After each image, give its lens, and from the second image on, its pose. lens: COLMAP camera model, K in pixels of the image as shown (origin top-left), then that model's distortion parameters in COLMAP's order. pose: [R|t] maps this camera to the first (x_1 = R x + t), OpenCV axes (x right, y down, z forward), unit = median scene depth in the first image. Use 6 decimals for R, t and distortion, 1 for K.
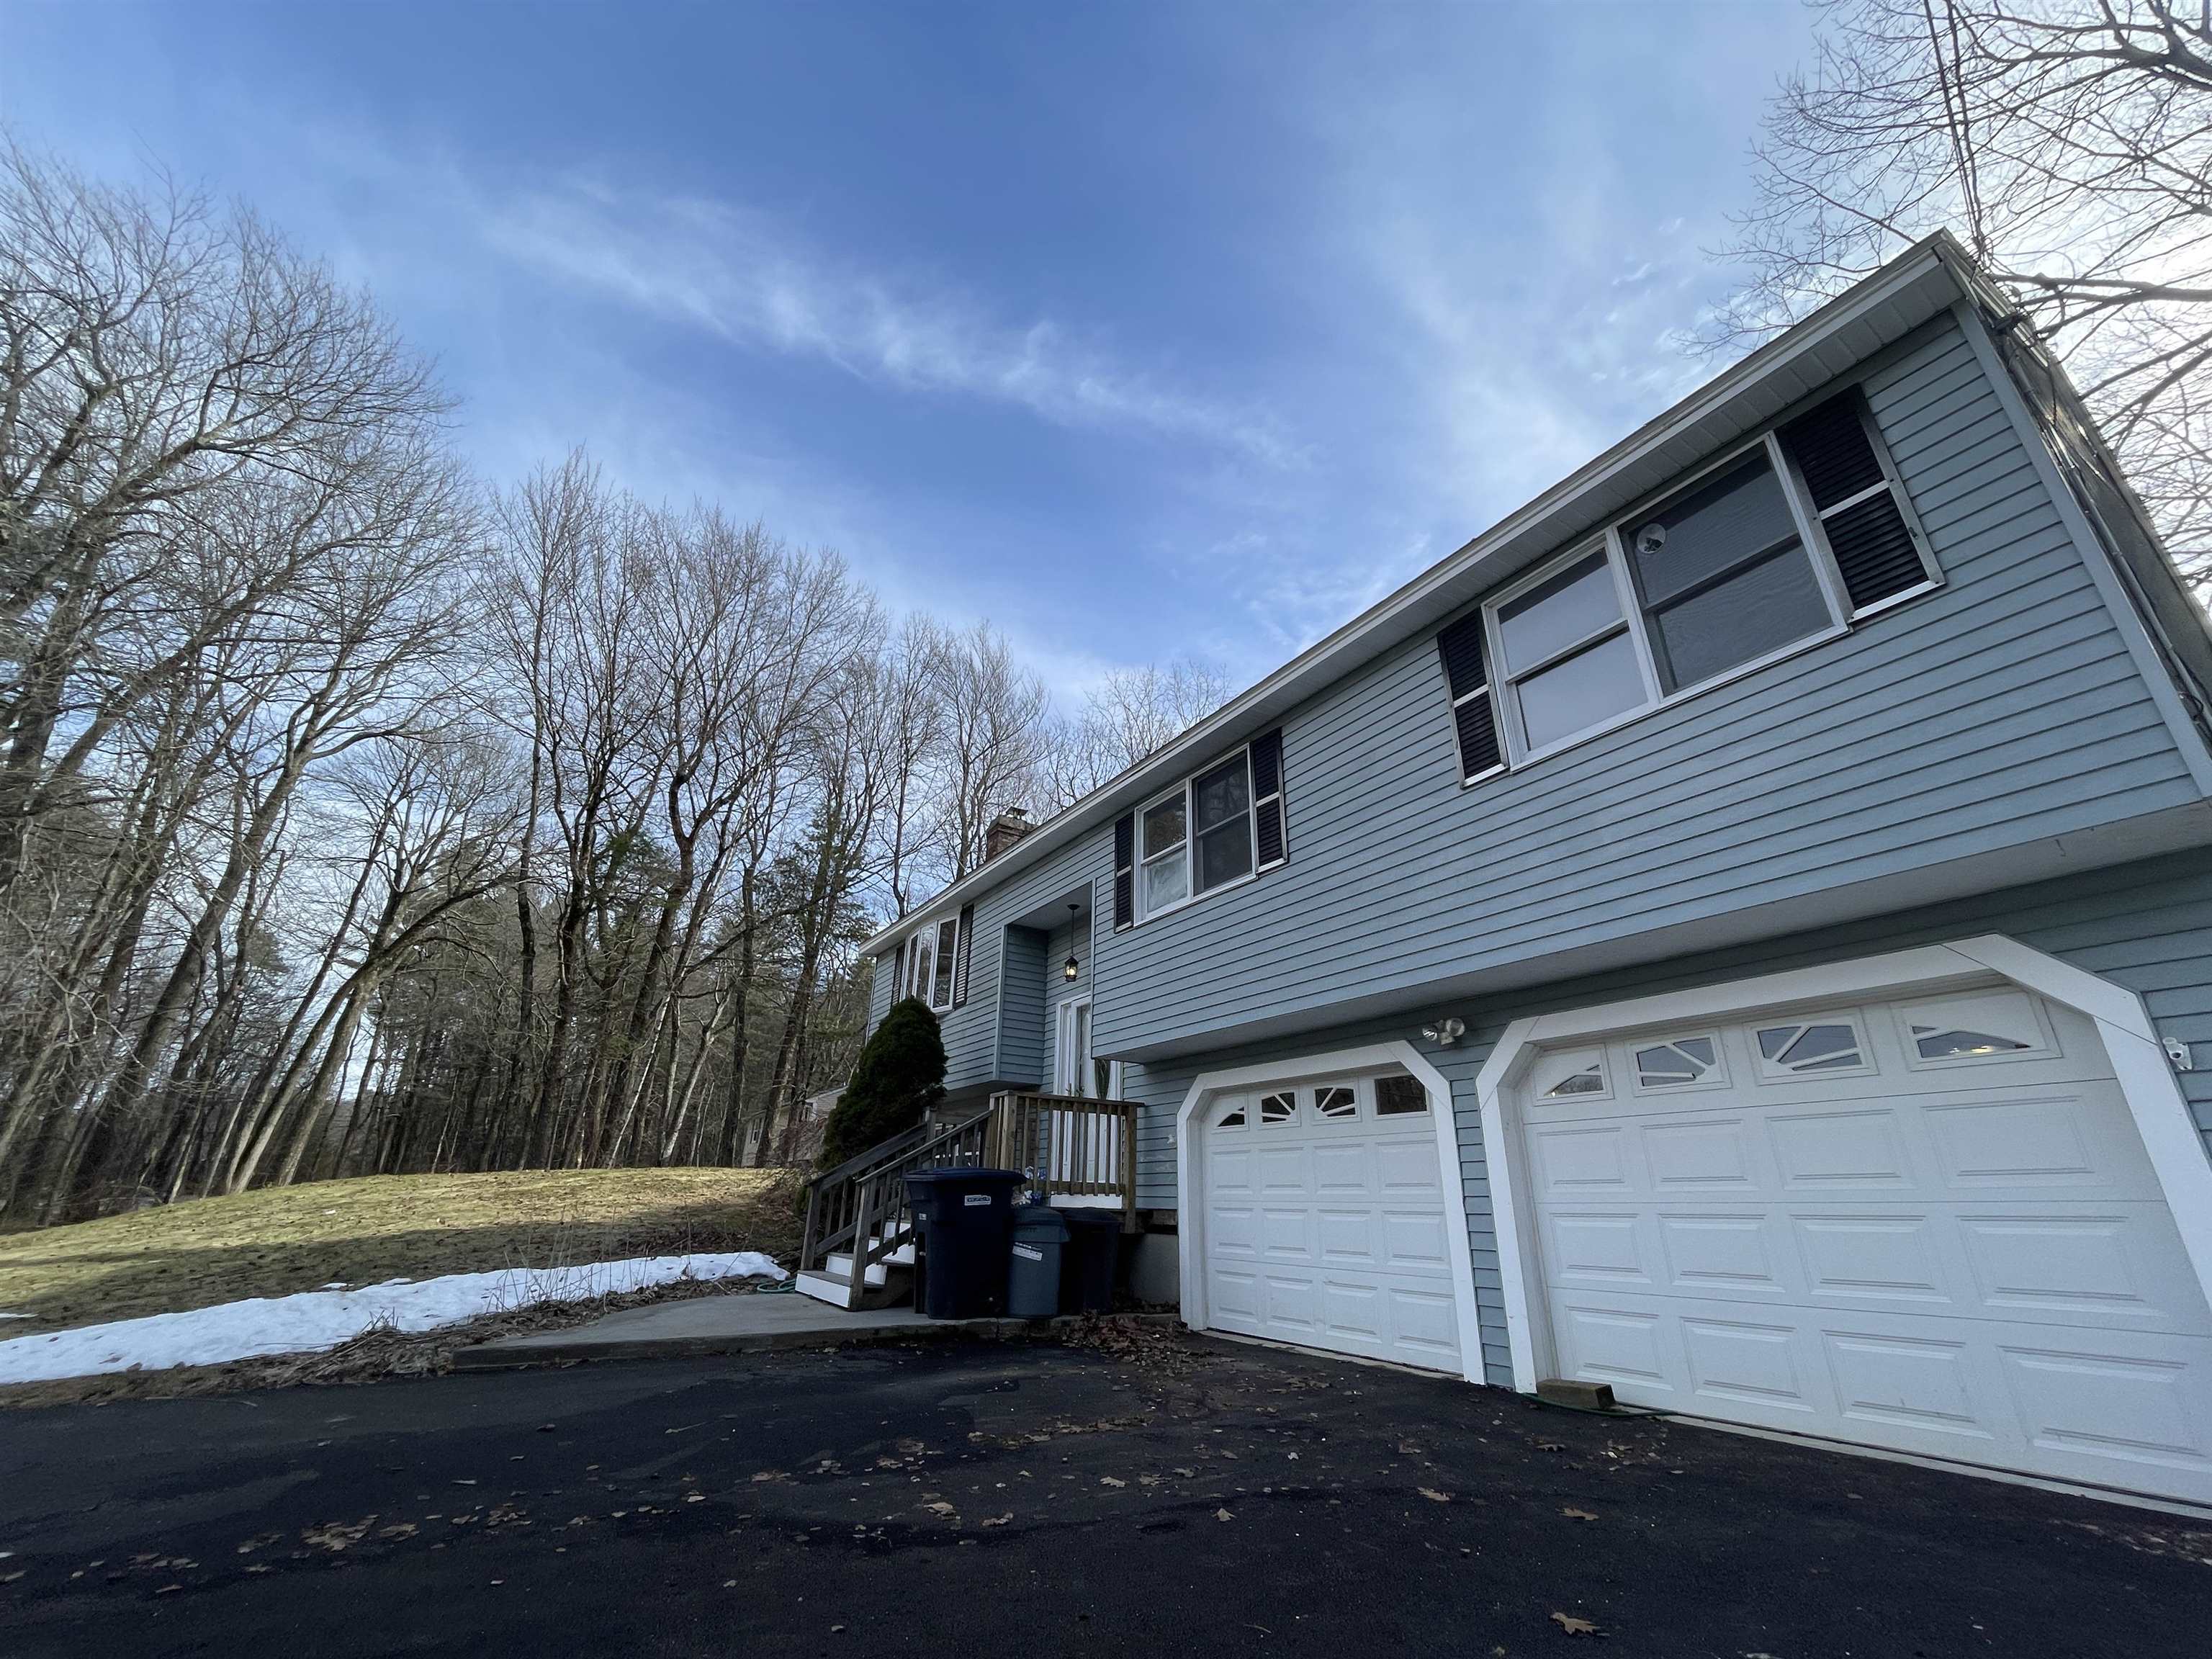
lens RADIAL K [[883.5, 0, 1073.1], [0, 883.5, 762.2], [0, 0, 1]] dist [-0.007321, 0.002166]
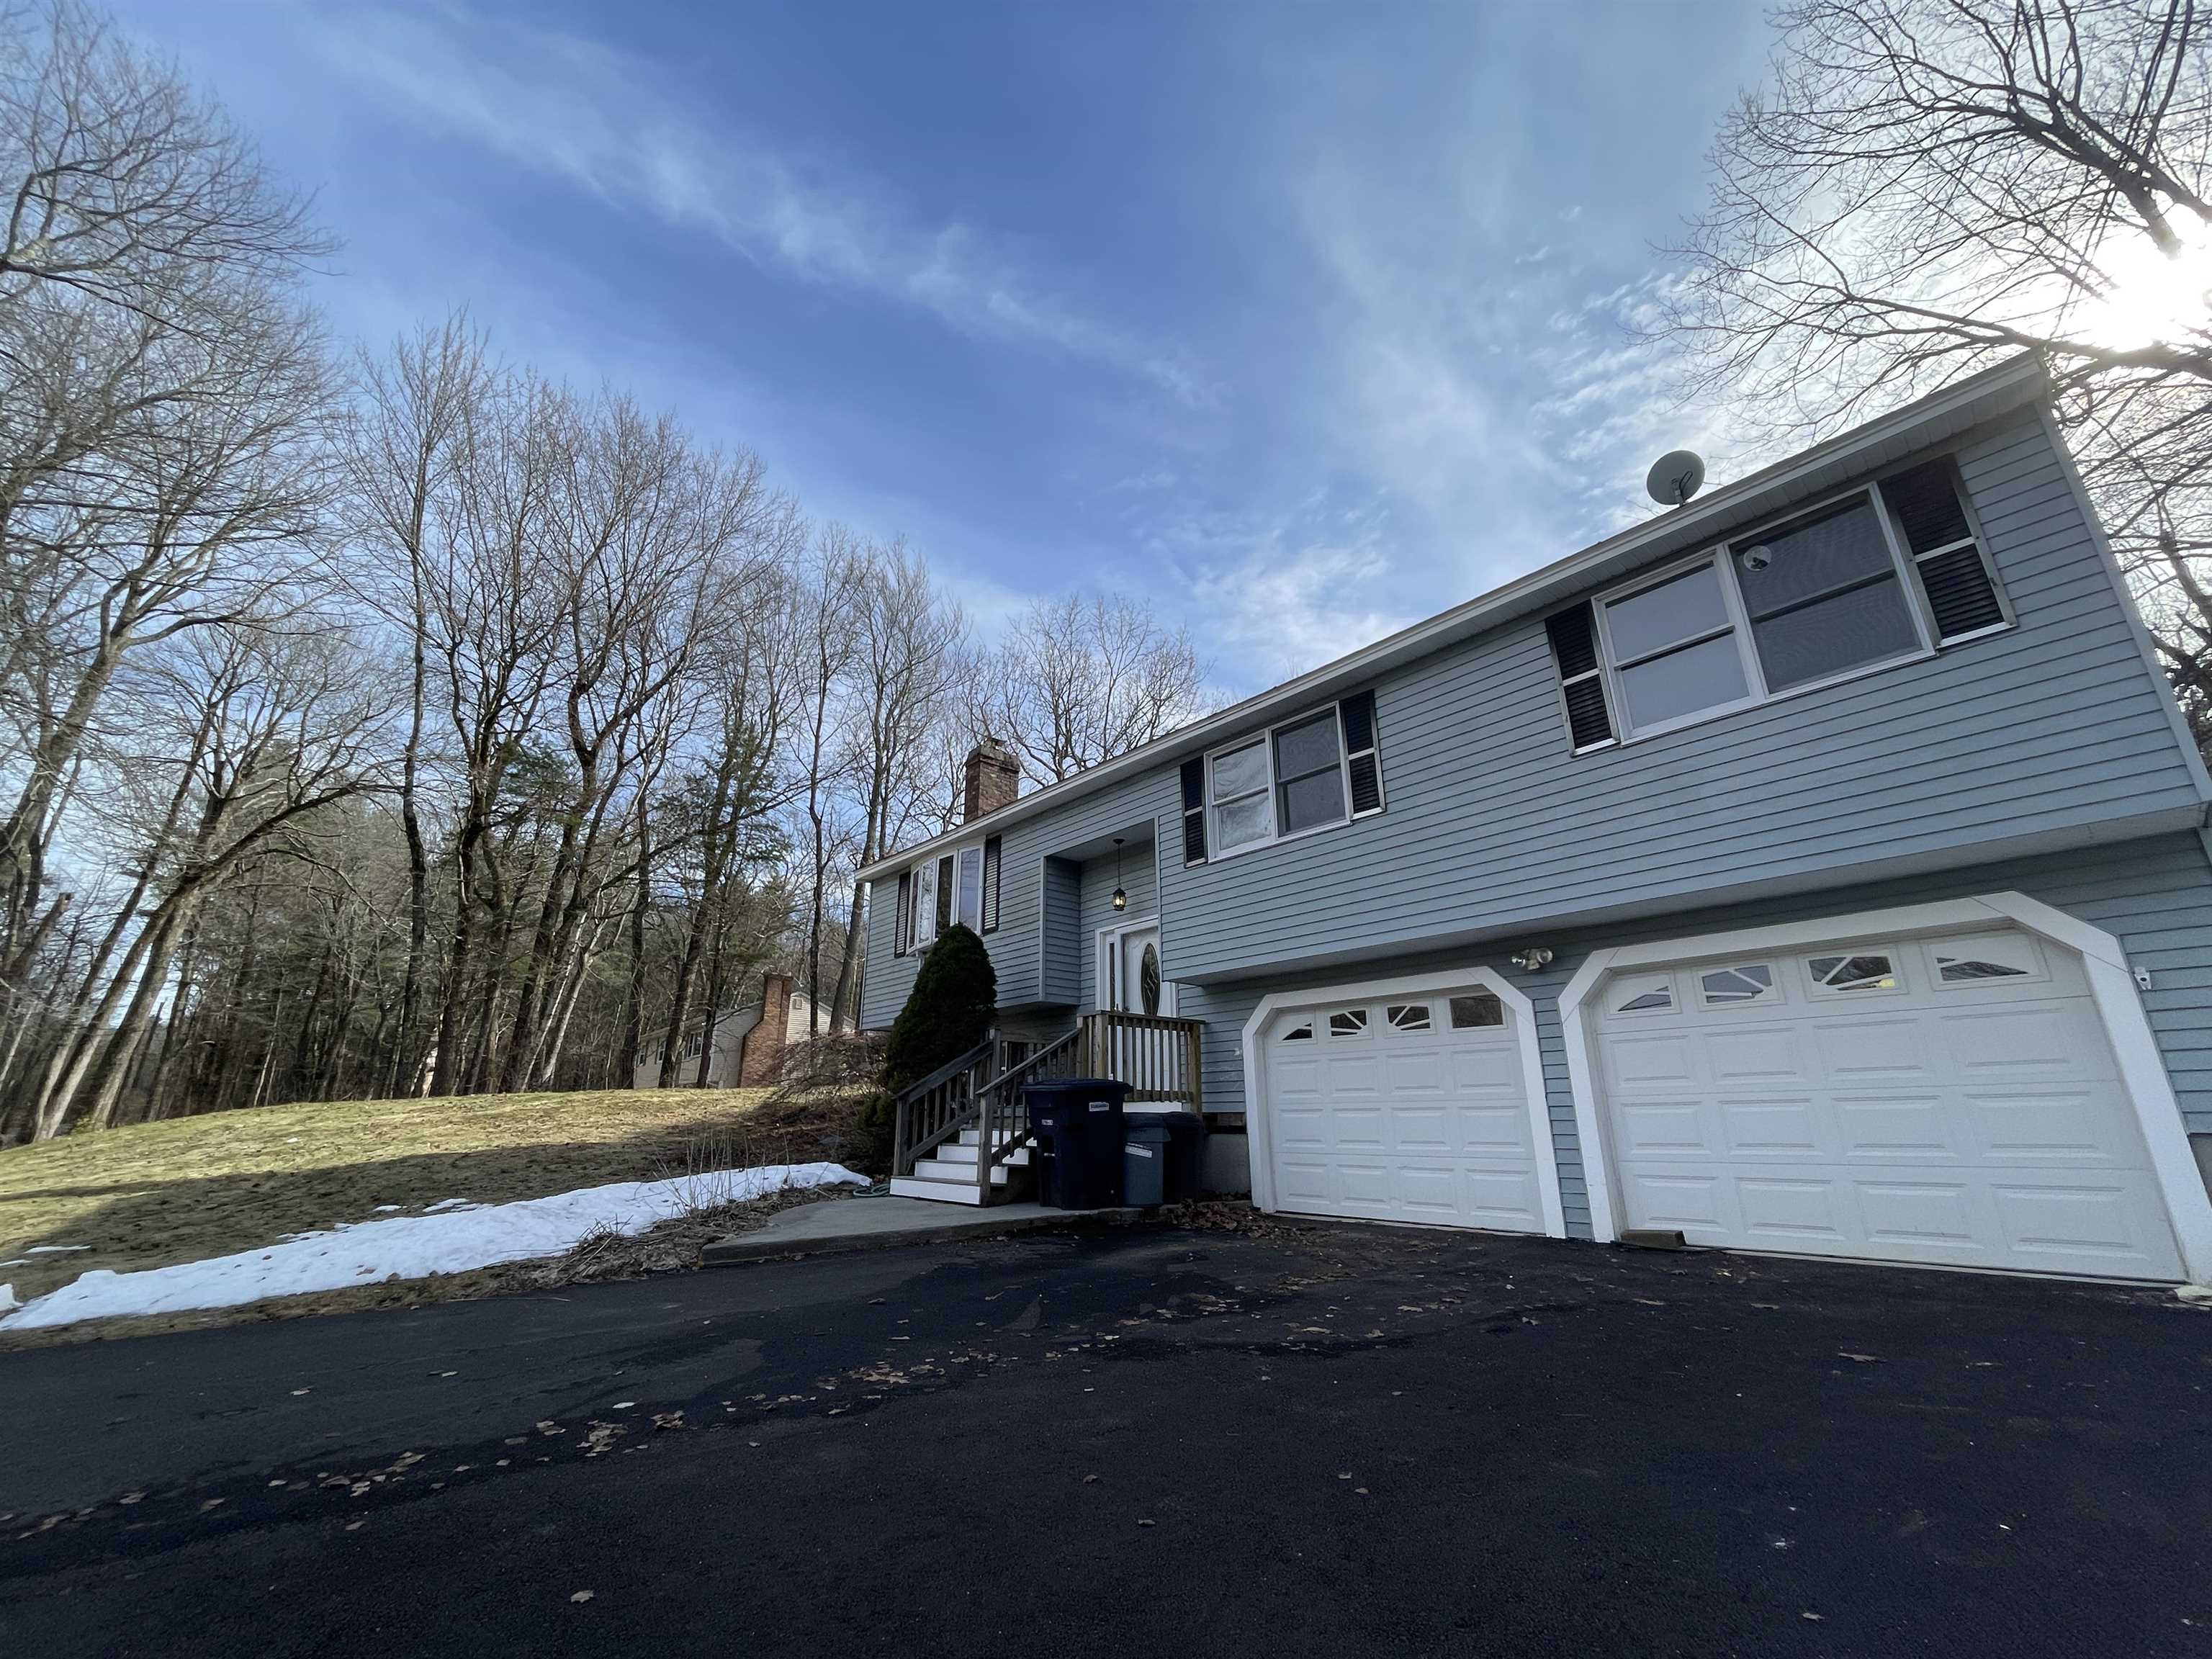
lens RADIAL K [[883.5, 0, 1084.3], [0, 883.5, 754.3], [0, 0, 1]] dist [-0.007321, 0.002166]
pose [[0.987584, 0.040463, 0.151793, -0.258898], [-0.051298, 0.996355, 0.068150, -0.013762], [-0.148482, -0.075090, 0.986060, -0.043928]]
